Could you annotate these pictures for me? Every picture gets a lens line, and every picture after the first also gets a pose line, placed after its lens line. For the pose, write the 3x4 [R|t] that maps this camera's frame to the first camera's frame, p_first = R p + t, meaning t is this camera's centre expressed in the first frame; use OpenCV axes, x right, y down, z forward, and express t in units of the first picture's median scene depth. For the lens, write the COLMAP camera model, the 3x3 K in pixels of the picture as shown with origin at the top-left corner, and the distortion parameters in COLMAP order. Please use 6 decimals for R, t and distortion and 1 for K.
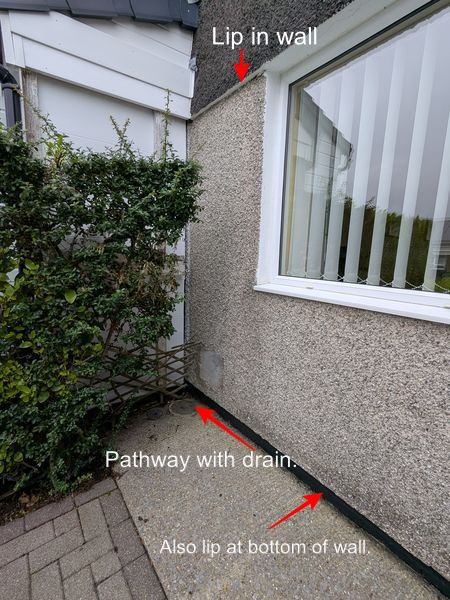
lens RADIAL K [[283.3, 0, 223.4], [0, 283.3, 299.7], [0, 0, 1]] dist [-0.001046, 0.000791]
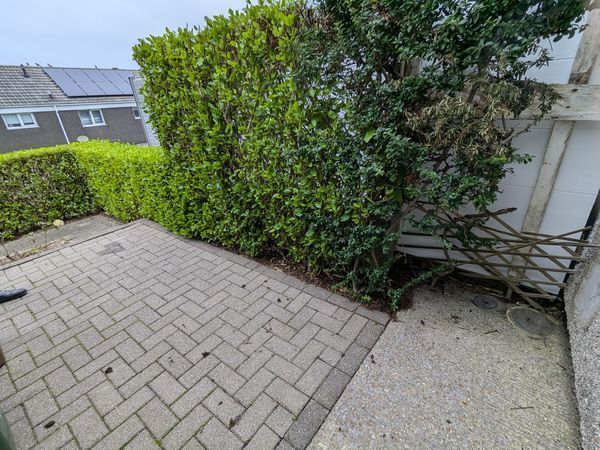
lens RADIAL K [[283.3, 0, 299.9], [0, 283.3, 226.1], [0, 0, 1]] dist [-0.001046, 0.000791]
pose [[0.280517, 0.371744, -0.884939, 0.345275], [-0.113096, 0.928335, 0.354123, -0.032784], [0.953163, 0.000745, 0.302456, 0.358898]]
